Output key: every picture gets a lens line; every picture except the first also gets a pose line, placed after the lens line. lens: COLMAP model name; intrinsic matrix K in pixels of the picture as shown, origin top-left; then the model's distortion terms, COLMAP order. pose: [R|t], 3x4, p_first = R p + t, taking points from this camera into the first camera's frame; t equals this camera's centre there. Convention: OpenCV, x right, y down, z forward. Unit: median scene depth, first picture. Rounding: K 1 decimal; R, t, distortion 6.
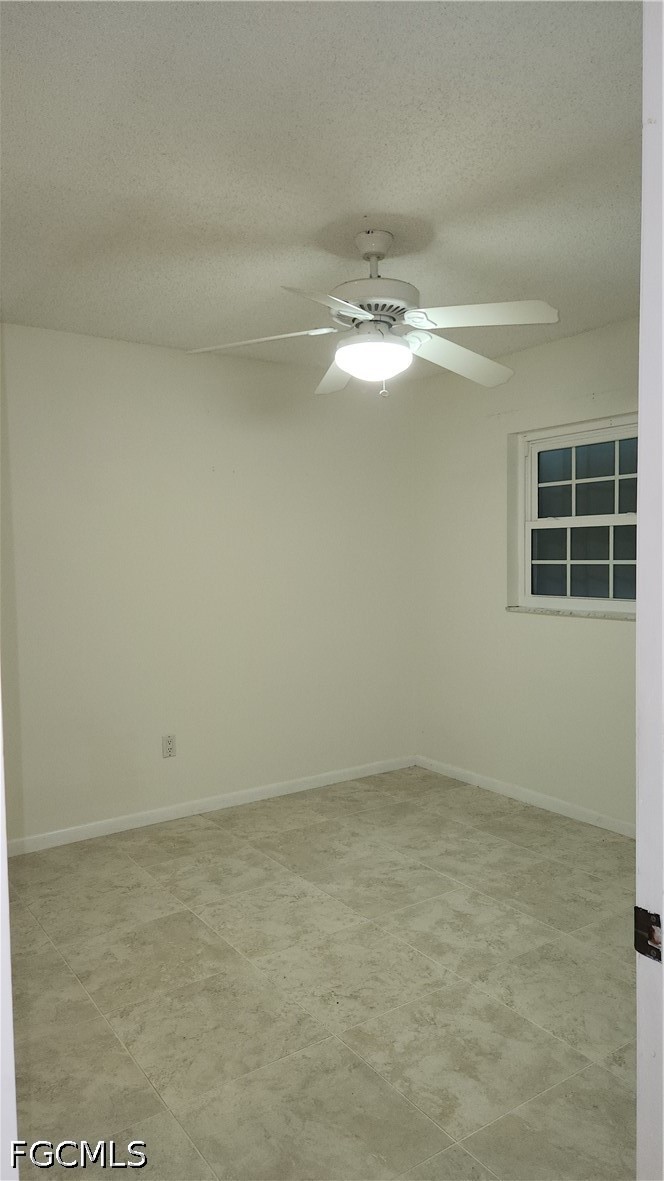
lens RADIAL K [[798.9, 0, 325.1], [0, 798.9, 595.9], [0, 0, 1]] dist [0.082227, -0.088579]
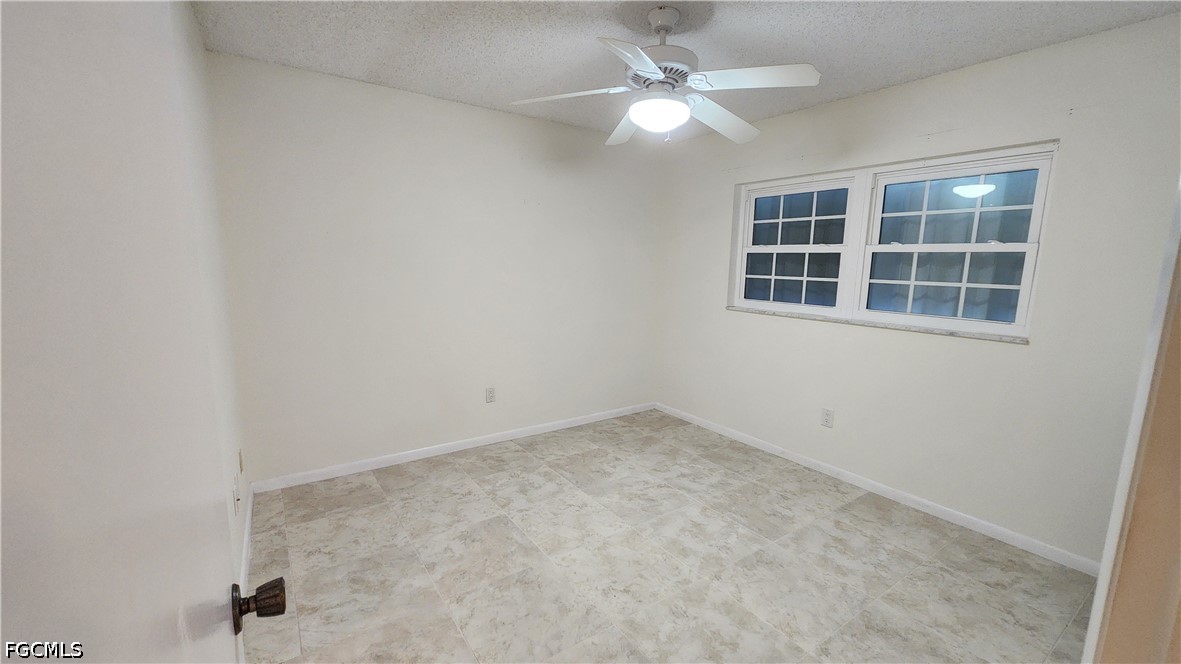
lens RADIAL K [[477.5, 0, 594.2], [0, 477.5, 332.2], [0, 0, 1]] dist [0.002705, -0.000182]
pose [[0.999151, 0.029719, 0.028528, -0.047374], [-0.032230, 0.995235, 0.092028, -0.016132], [-0.025657, -0.092870, 0.995348, 0.196479]]
